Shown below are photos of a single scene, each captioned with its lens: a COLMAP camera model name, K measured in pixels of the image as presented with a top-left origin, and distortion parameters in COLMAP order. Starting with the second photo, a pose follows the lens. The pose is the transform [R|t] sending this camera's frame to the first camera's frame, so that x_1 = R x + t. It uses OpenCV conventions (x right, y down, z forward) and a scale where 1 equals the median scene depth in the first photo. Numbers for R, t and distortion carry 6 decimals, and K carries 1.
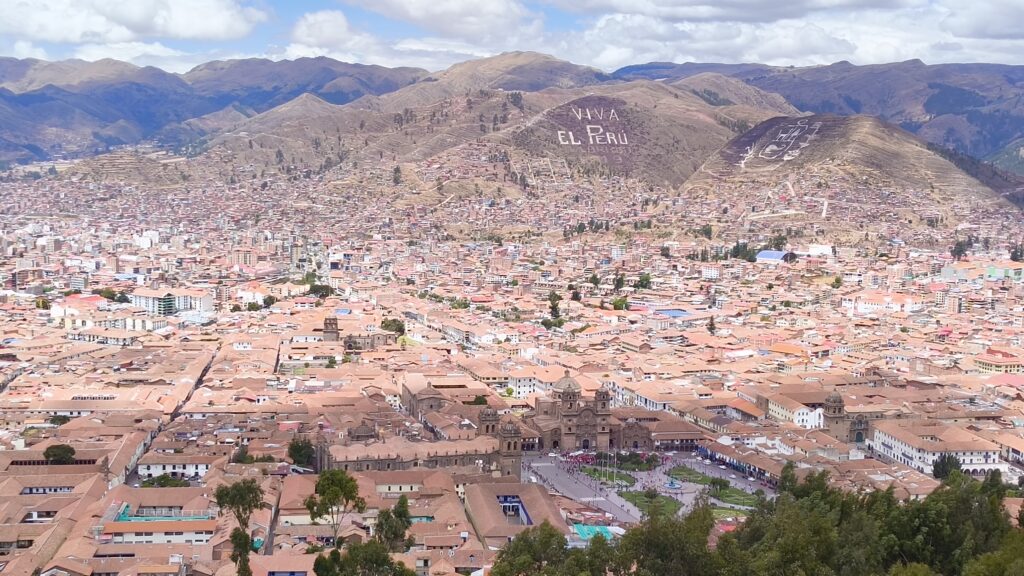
lens RADIAL K [[1488.6, 0, 512.0], [0, 1488.6, 288.0], [0, 0, 1]] dist [0.030835, 0.013776]
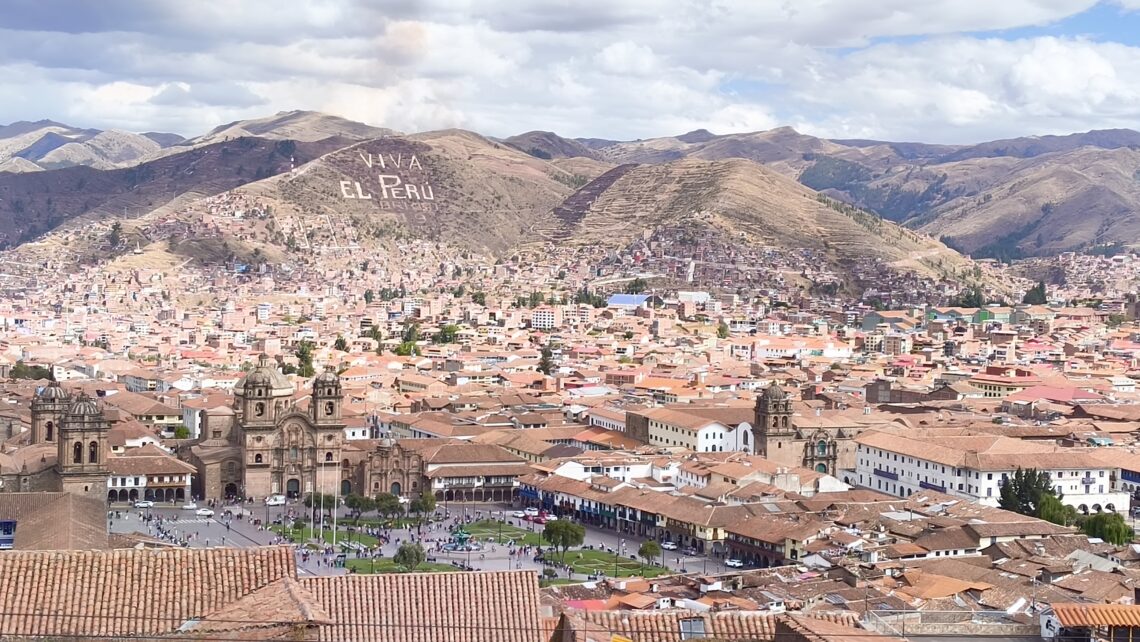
lens RADIAL K [[1685.7, 0, 570.0], [0, 1685.7, 321.0], [0, 0, 1]] dist [0.327395, -2.196663]
pose [[0.989094, -0.002827, 0.147261, 0.020063], [0.014001, 0.997093, -0.074903, 0.032498], [-0.146621, 0.076148, 0.986257, 0.148807]]
